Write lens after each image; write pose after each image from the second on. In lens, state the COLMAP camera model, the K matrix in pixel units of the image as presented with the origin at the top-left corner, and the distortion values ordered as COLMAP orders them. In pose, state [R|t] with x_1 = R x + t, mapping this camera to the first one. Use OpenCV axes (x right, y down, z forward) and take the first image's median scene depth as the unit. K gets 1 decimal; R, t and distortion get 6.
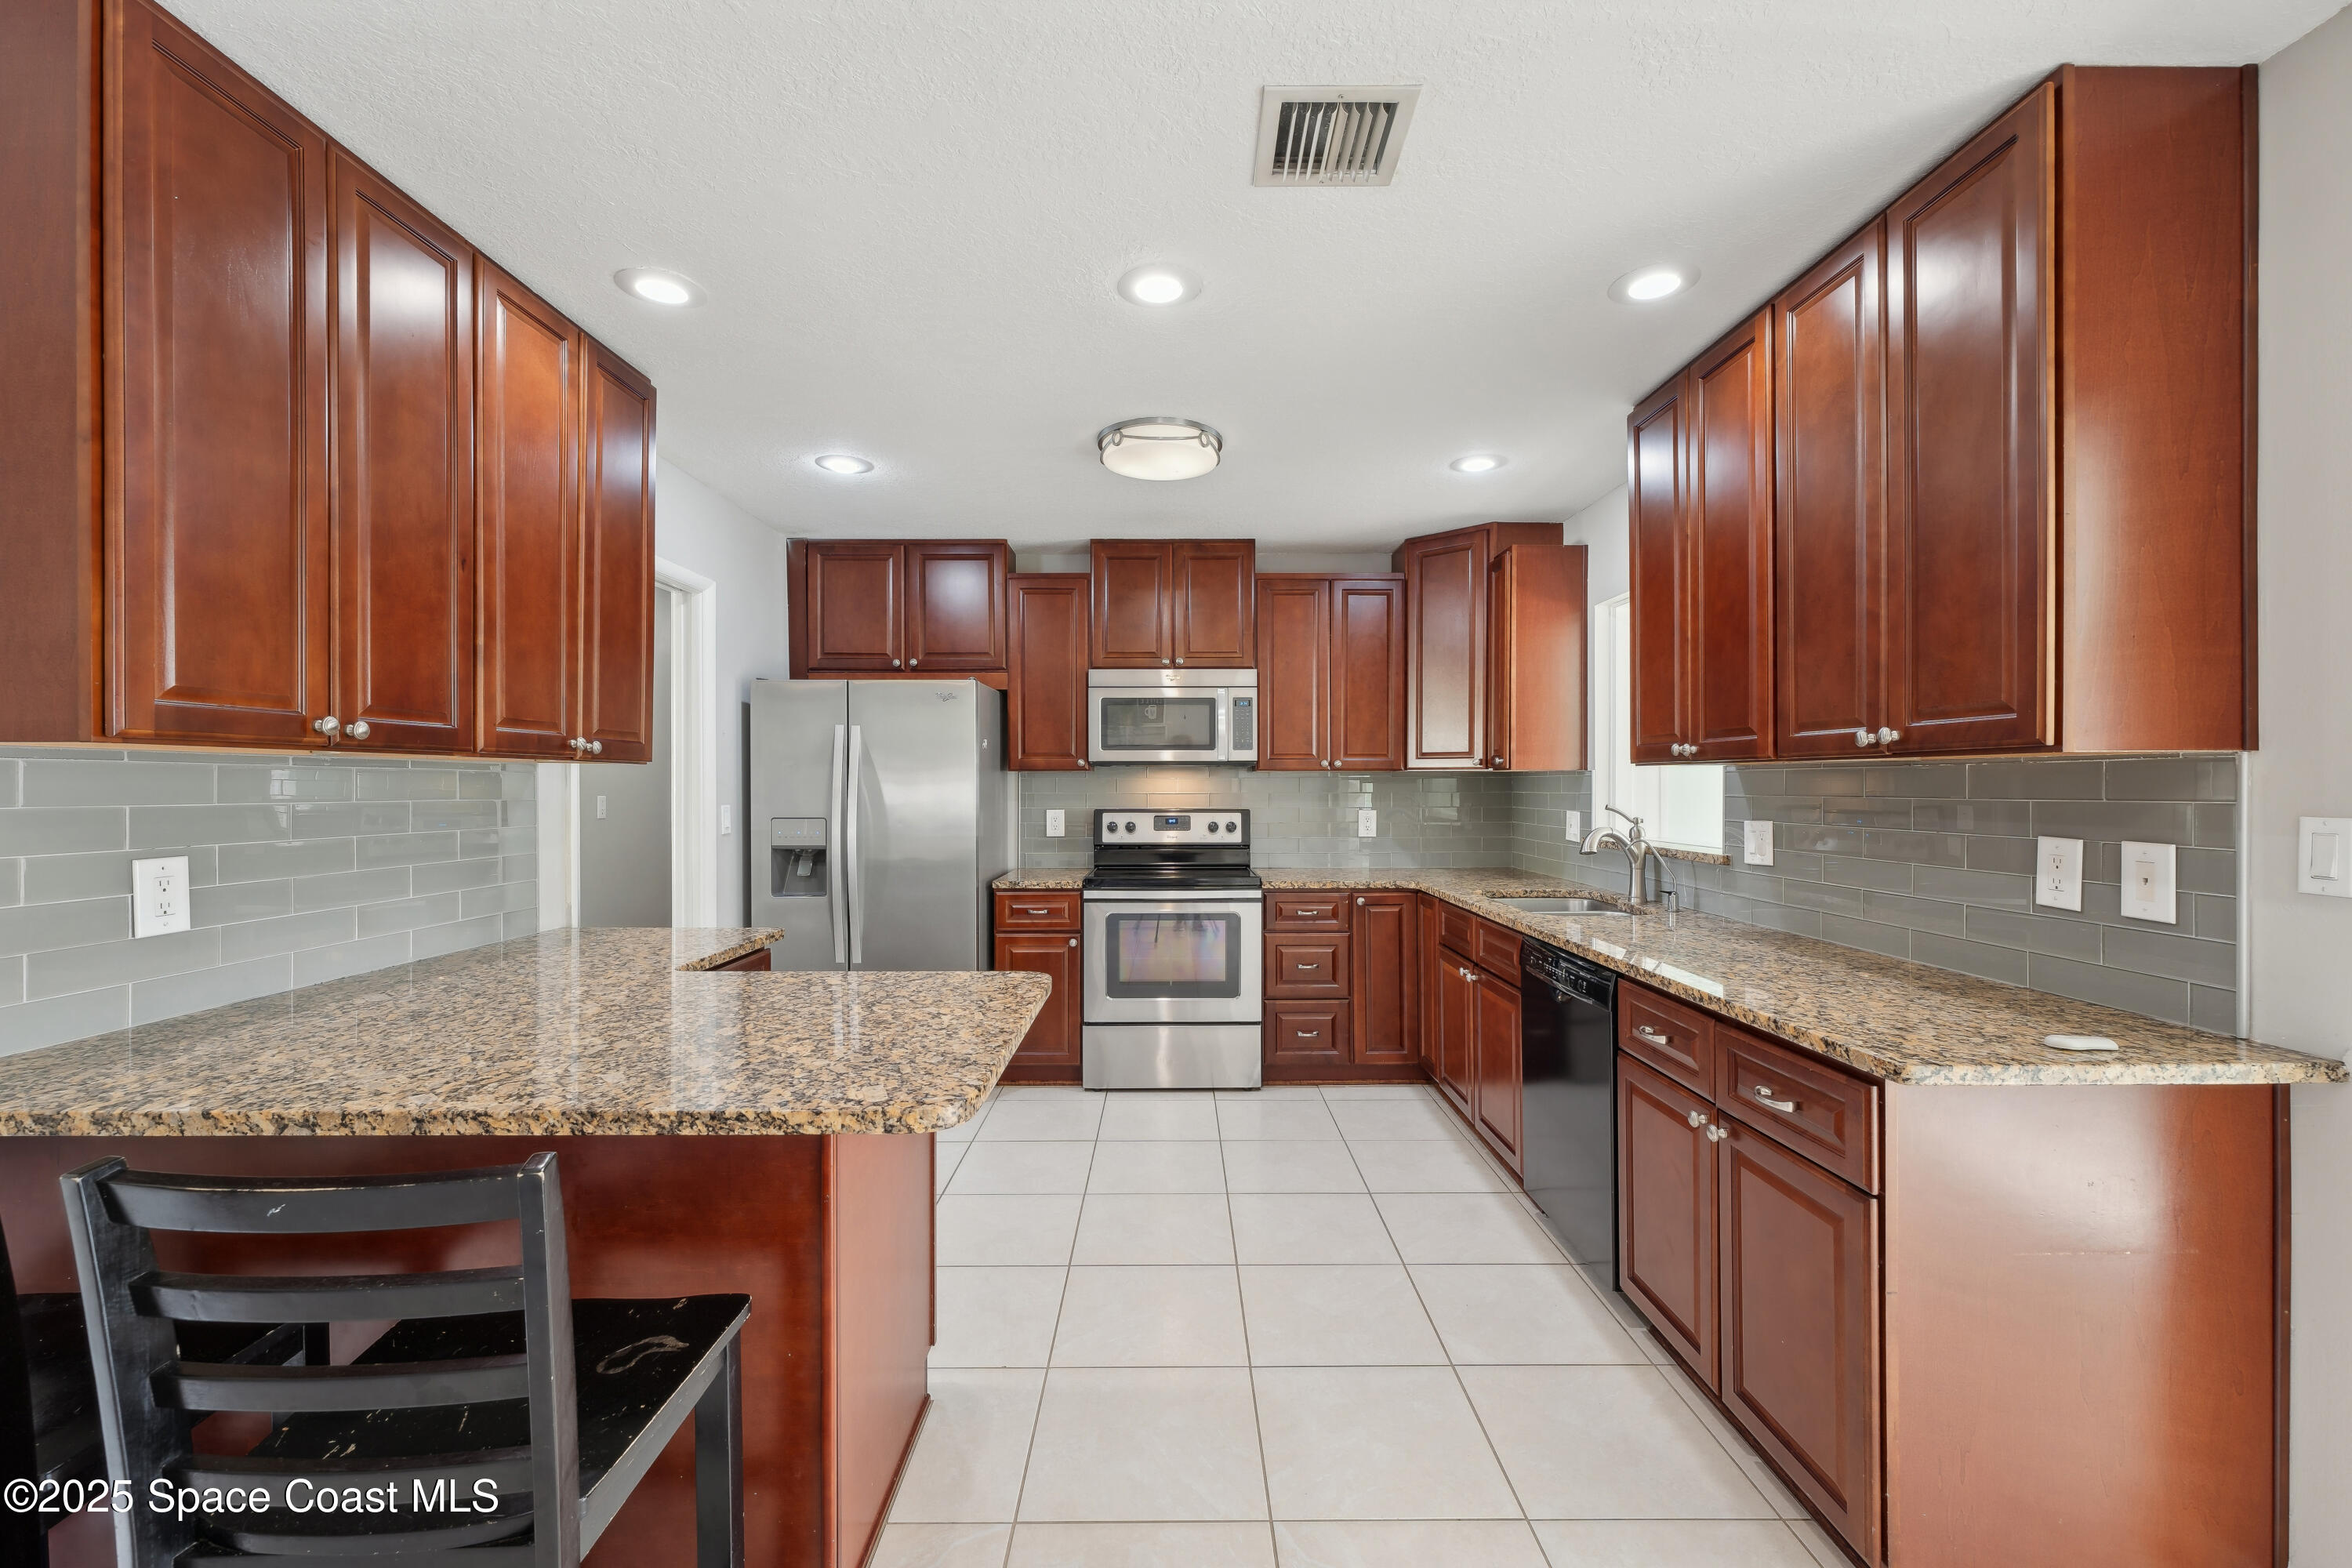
lens RADIAL K [[959.7, 0, 1179.1], [0, 959.7, 791.8], [0, 0, 1]] dist [0.000594, -0.000097]
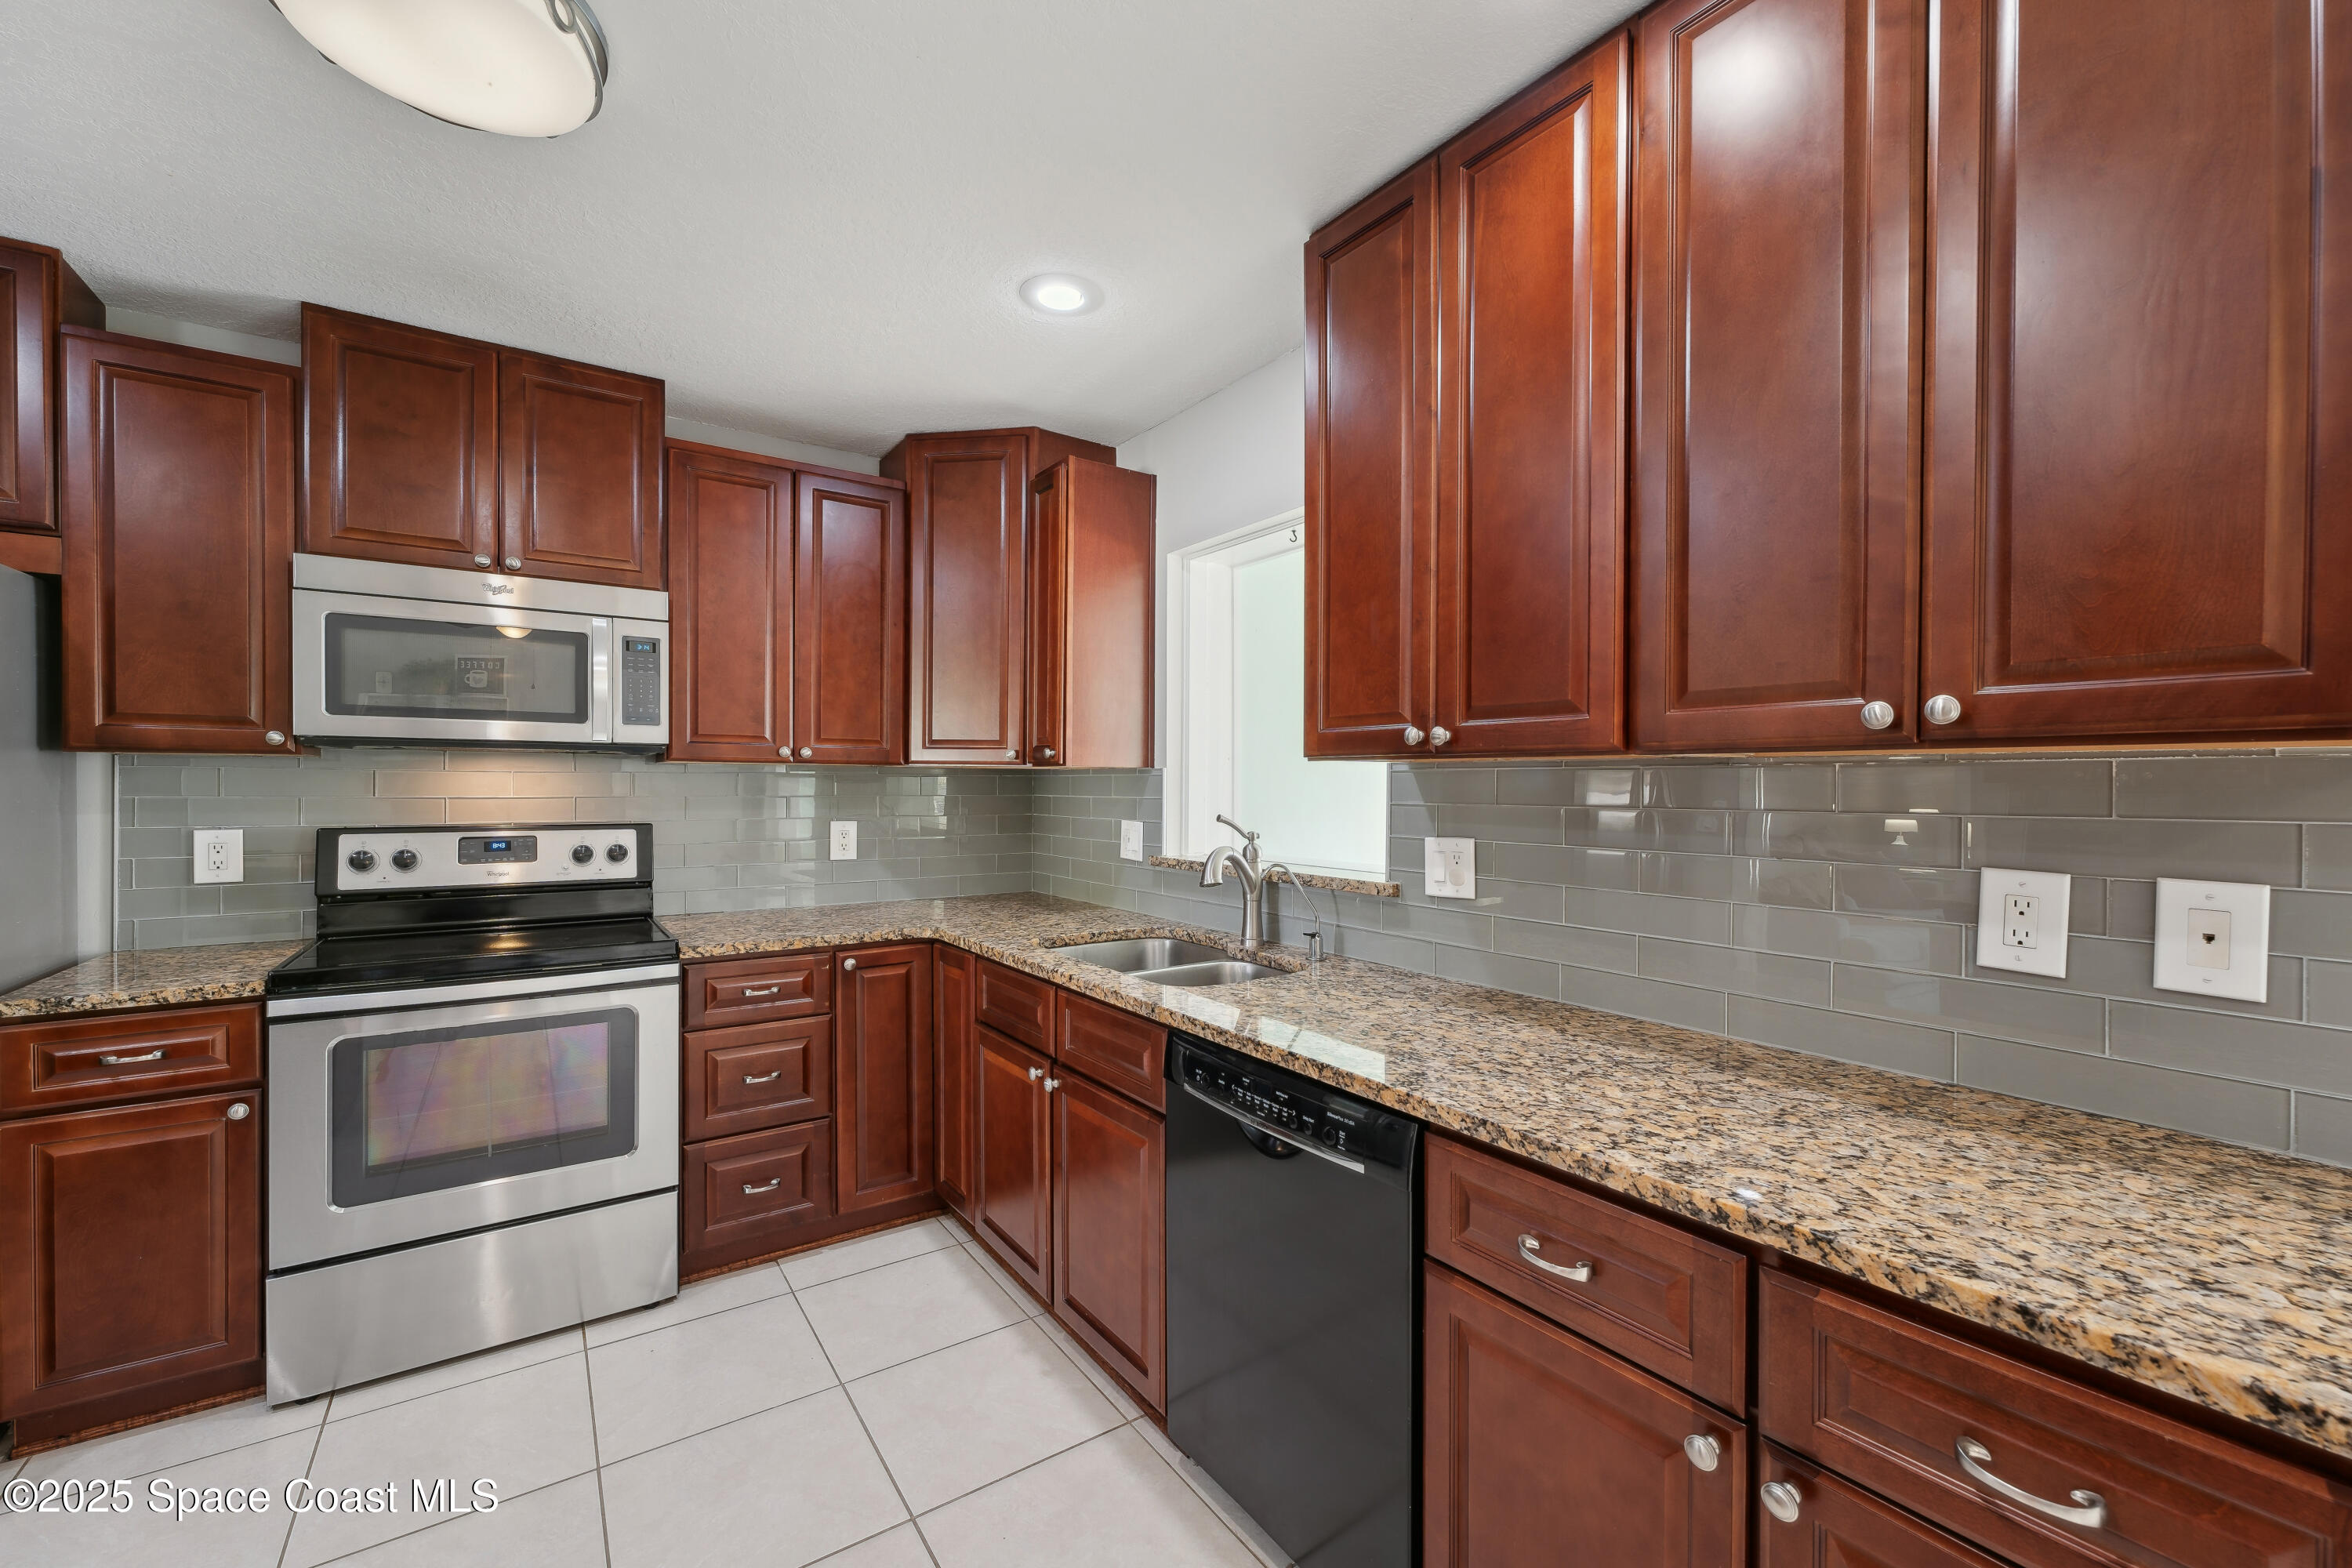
lens RADIAL K [[938.4, 0, 1169.1], [0, 938.4, 792.5], [0, 0, 1]] dist [-0.002559, -0.000042]
pose [[0.828211, 0.001407, 0.560414, 0.012331], [-0.002425, 0.999996, 0.001072, -0.003476], [-0.560411, -0.002247, 0.828212, 0.352583]]
